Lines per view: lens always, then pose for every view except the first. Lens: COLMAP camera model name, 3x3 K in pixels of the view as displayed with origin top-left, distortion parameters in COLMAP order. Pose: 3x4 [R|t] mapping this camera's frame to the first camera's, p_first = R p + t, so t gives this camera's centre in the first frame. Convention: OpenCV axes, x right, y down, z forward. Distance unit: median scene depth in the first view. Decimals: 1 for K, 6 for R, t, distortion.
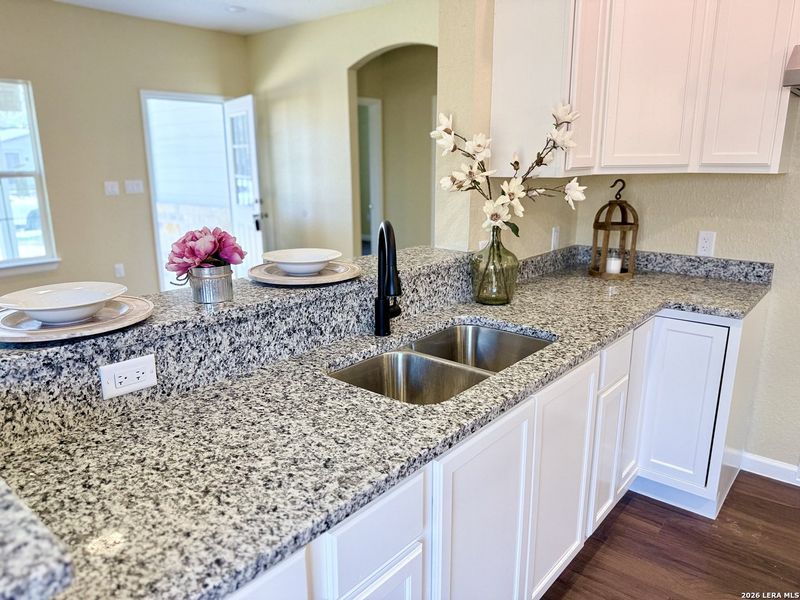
lens RADIAL K [[558.0, 0, 400.0], [0, 558.0, 300.0], [0, 0, 1]] dist [-0.008855, -0.006417]
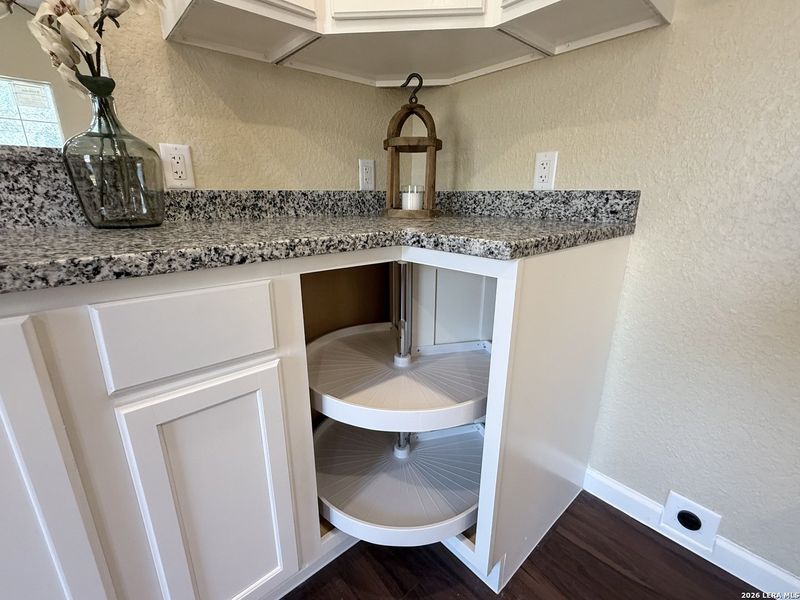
lens RADIAL K [[358.7, 0, 400.0], [0, 358.7, 300.0], [0, 0, 1]] dist [0.000475, 0.000039]
pose [[0.989502, 0.046654, -0.136784, 0.465064], [-0.040681, 0.998106, 0.046143, 0.048199], [0.138678, -0.040094, 0.989526, 0.555606]]
